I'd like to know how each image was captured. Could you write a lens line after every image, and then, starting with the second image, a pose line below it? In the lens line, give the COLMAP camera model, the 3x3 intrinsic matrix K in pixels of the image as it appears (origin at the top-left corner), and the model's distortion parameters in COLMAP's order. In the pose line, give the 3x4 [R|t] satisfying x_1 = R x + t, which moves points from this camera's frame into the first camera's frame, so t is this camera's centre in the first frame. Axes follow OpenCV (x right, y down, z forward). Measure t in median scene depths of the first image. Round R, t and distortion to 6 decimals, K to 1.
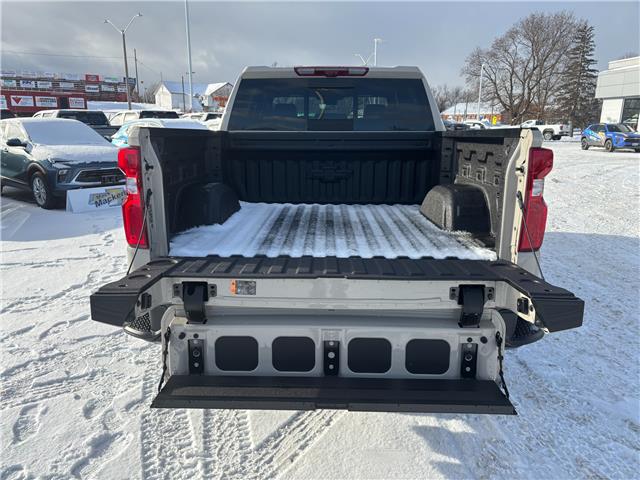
lens RADIAL K [[478.3, 0, 314.7], [0, 478.3, 241.4], [0, 0, 1]] dist [0.082334, -0.087018]
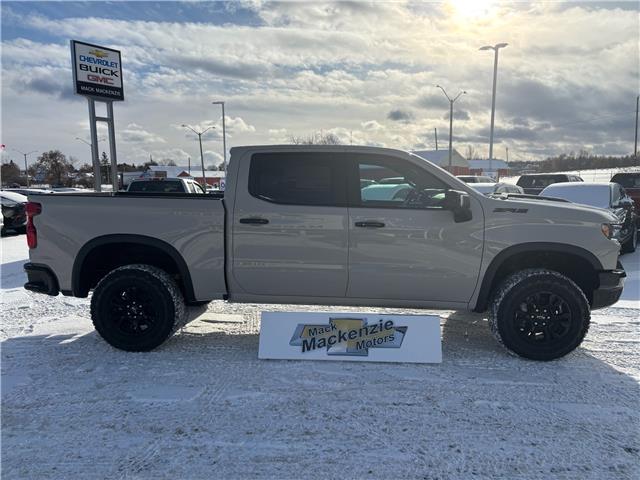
lens RADIAL K [[479.1, 0, 319.1], [0, 479.1, 242.0], [0, 0, 1]] dist [0.075727, -0.077641]
pose [[-0.044160, 0.117145, -0.992132, 1.195299], [-0.229765, 0.965288, 0.124203, -0.271682], [0.972244, 0.233442, -0.015712, 1.060085]]
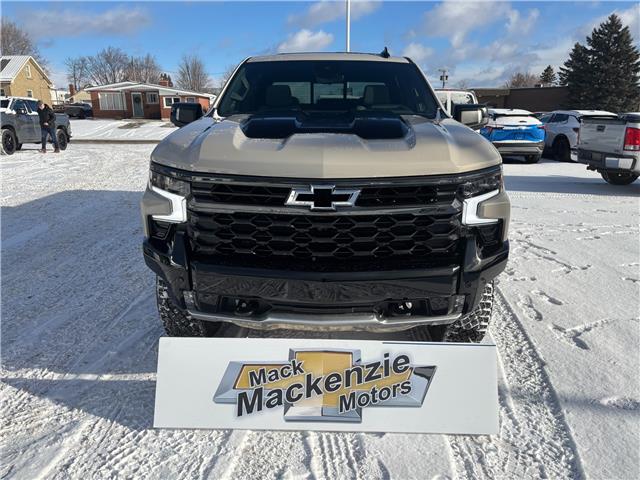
lens RADIAL K [[479.1, 0, 319.1], [0, 479.1, 242.0], [0, 0, 1]] dist [0.075727, -0.077641]
pose [[-0.999913, -0.011830, 0.005860, 0.040390], [-0.007541, 0.876124, 0.482027, -0.501989], [-0.010836, 0.481941, -0.876137, 2.103415]]
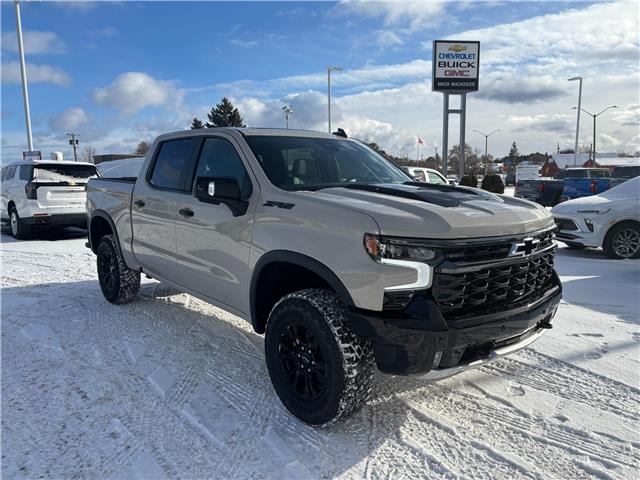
lens RADIAL K [[479.1, 0, 319.1], [0, 479.1, 242.0], [0, 0, 1]] dist [0.075727, -0.077641]
pose [[-0.747947, 0.090854, -0.657510, 0.652852], [-0.154064, 0.939772, 0.305112, -0.468502], [0.645631, 0.329507, -0.688903, 1.922767]]
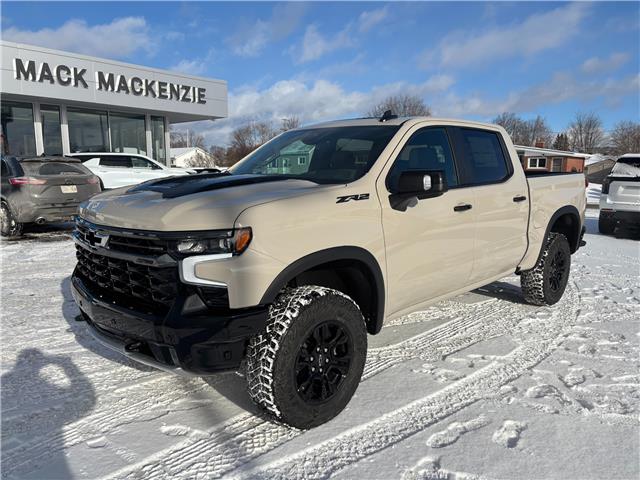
lens RADIAL K [[479.1, 0, 319.1], [0, 479.1, 242.0], [0, 0, 1]] dist [0.075727, -0.077641]
pose [[-0.713021, -0.119289, 0.690920, -0.620167], [0.150846, 0.936246, 0.317316, -0.459425], [-0.684723, 0.330476, -0.649569, 1.862908]]
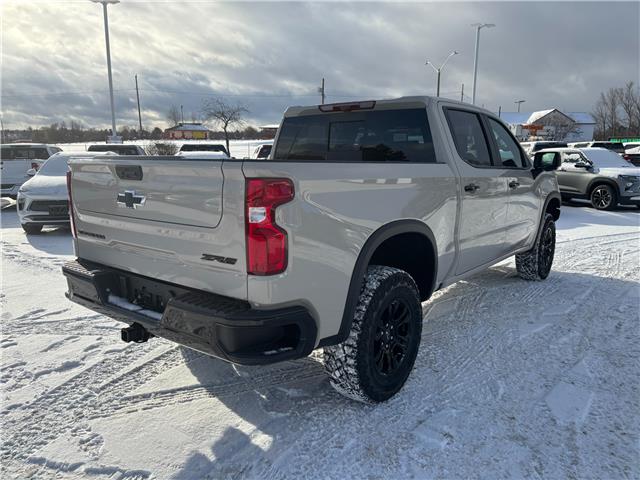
lens RADIAL K [[479.1, 0, 319.1], [0, 479.1, 242.0], [0, 0, 1]] dist [0.075727, -0.077641]
pose [[0.801271, 0.103257, -0.589324, 0.528275], [-0.138075, 0.990320, -0.014216, -0.024901], [0.582151, 0.092761, 0.807772, 0.102934]]
